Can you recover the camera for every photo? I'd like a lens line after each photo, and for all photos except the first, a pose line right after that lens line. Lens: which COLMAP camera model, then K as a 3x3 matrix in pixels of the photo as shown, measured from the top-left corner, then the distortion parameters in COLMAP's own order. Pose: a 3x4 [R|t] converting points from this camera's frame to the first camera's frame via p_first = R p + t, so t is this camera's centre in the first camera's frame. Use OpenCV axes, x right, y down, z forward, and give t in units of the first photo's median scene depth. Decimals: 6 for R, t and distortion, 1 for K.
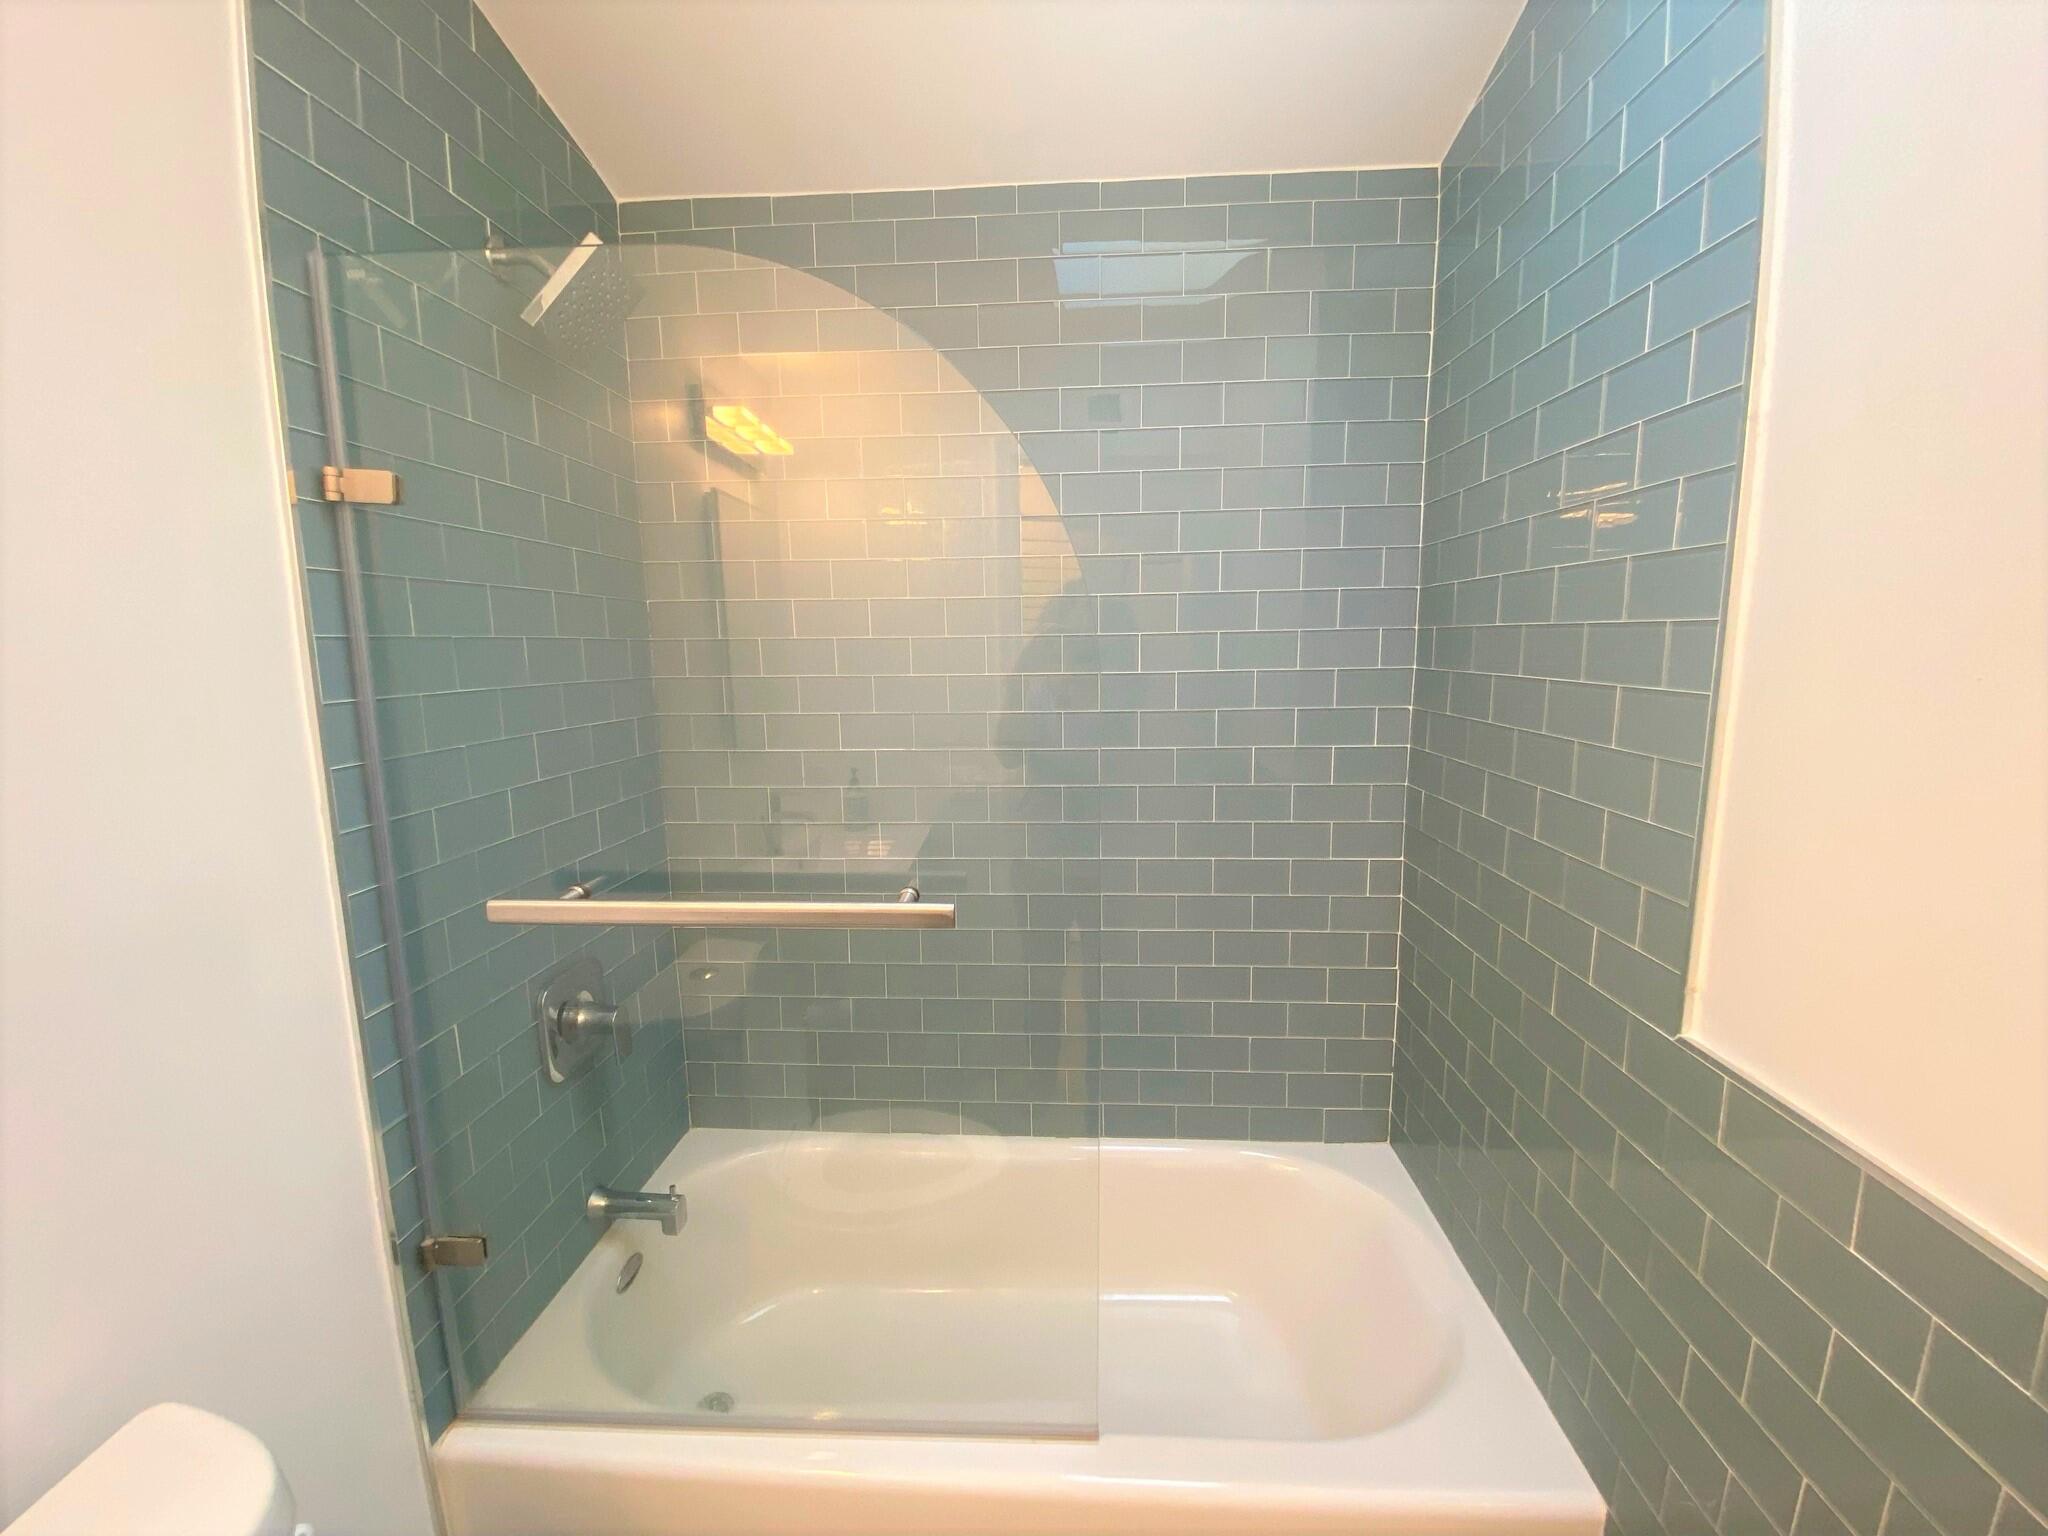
lens RADIAL K [[809.4, 0, 1030.6], [0, 809.4, 750.7], [0, 0, 1]] dist [0.001554, -0.006197]
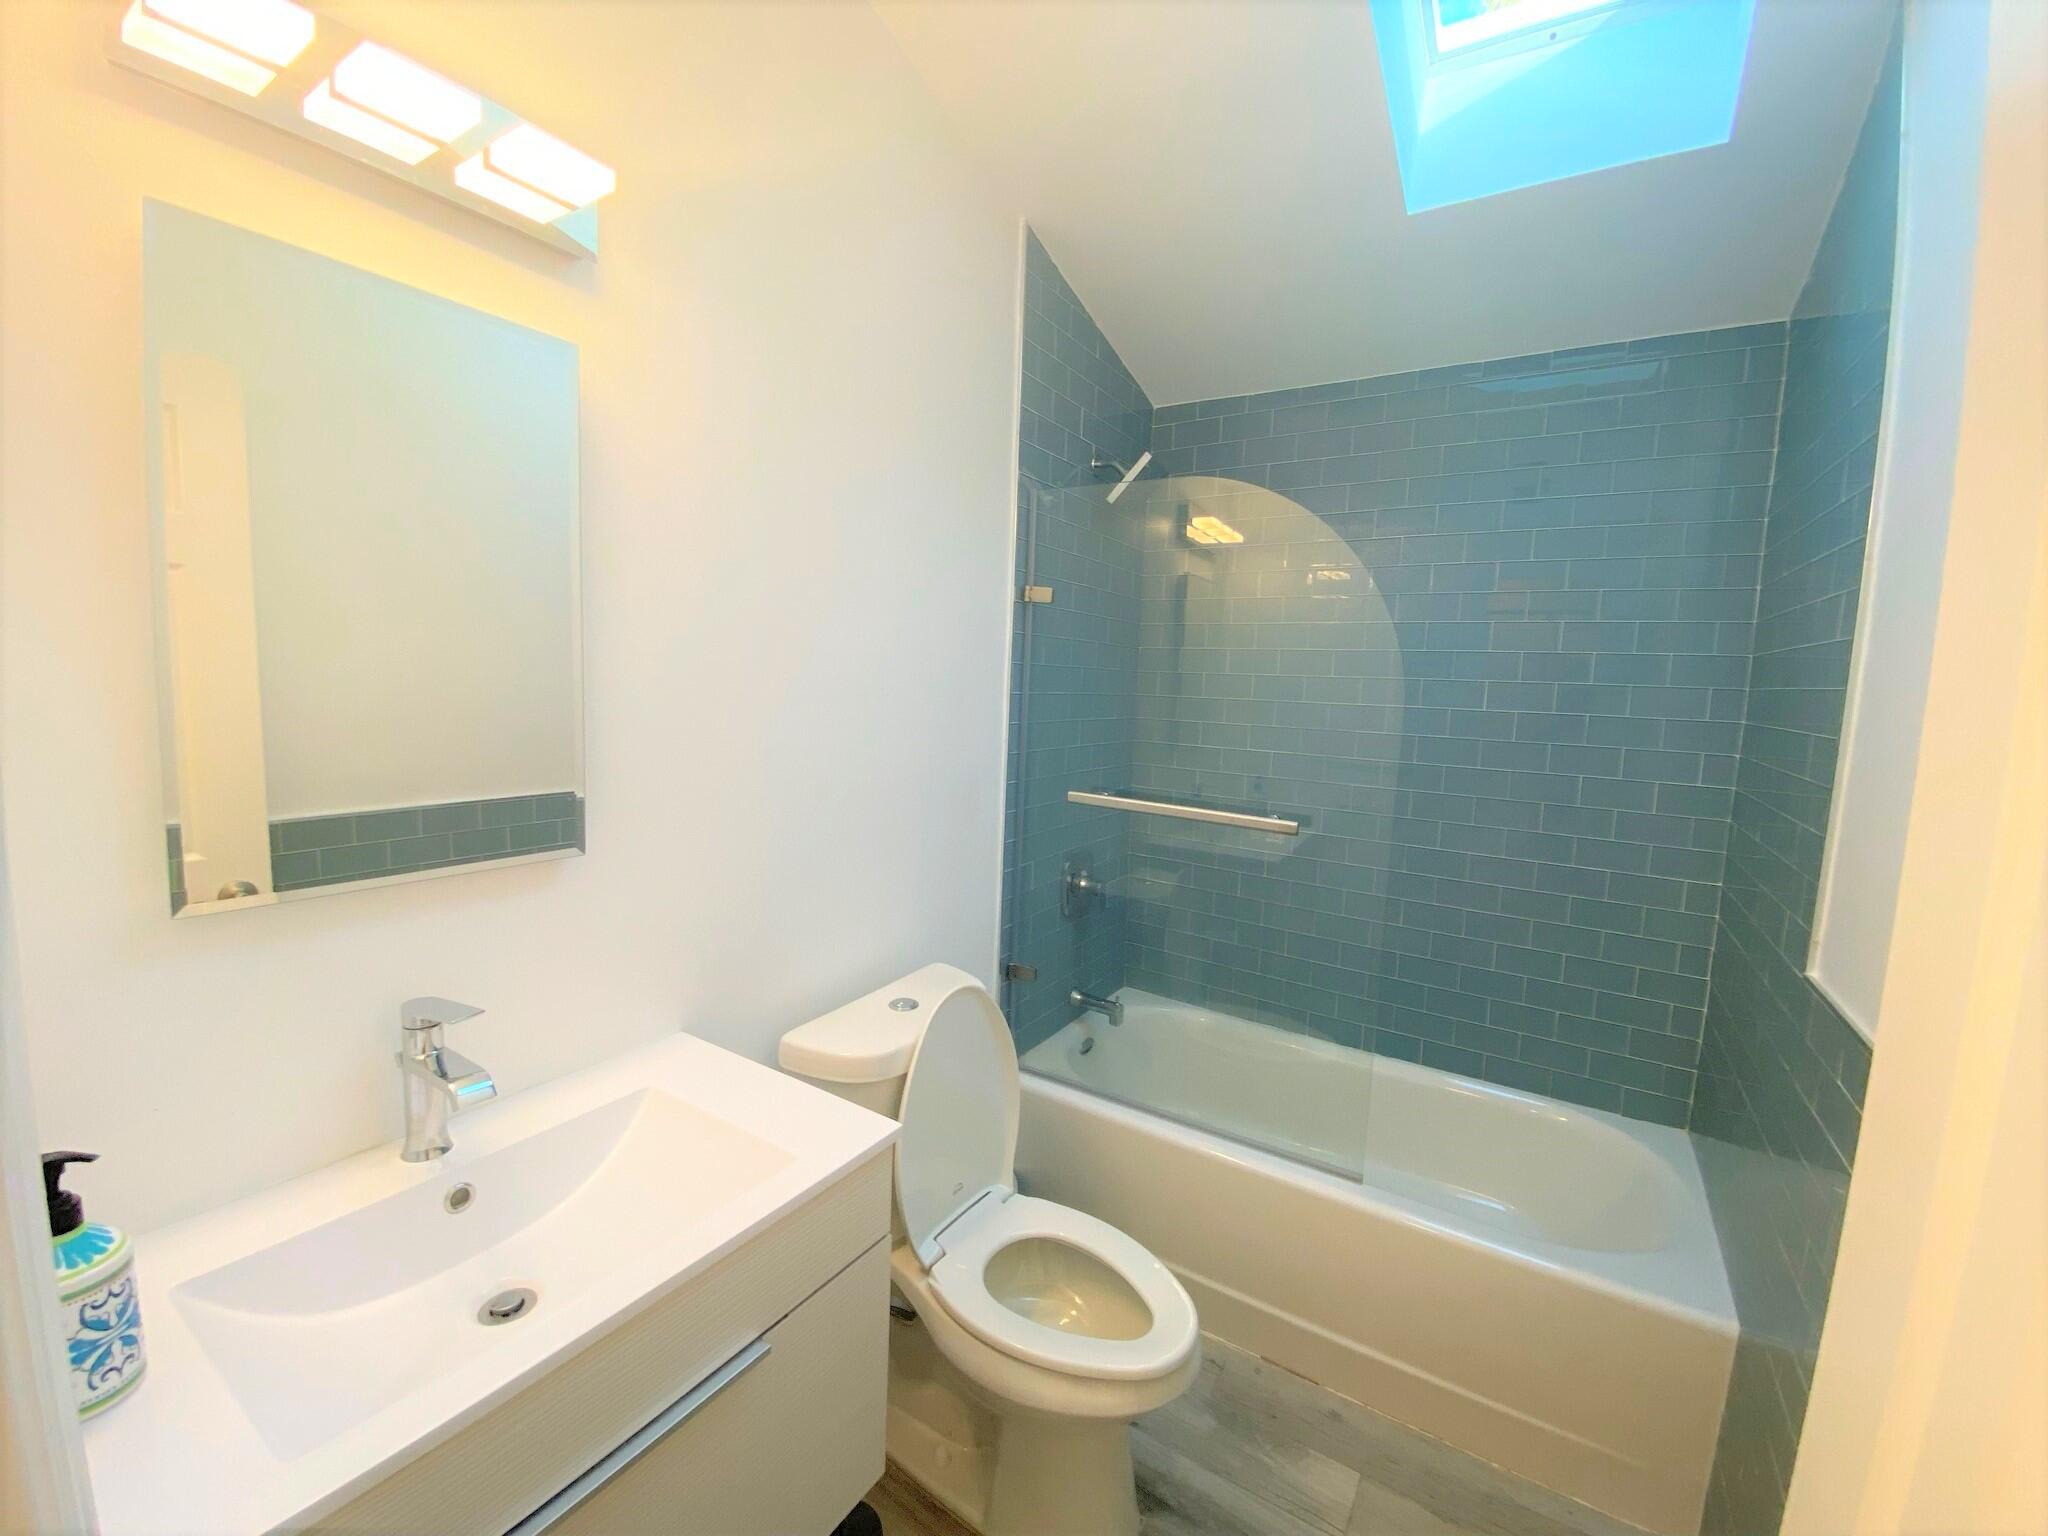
lens RADIAL K [[839.9, 0, 1024.0], [0, 839.9, 768.0], [0, 0, 1]] dist [0.059035, -0.043751]
pose [[0.869543, 0.101160, -0.483386, 0.178193], [-0.116916, 0.993139, -0.002478, 0.094190], [0.479819, 0.058670, 0.875404, -0.631042]]
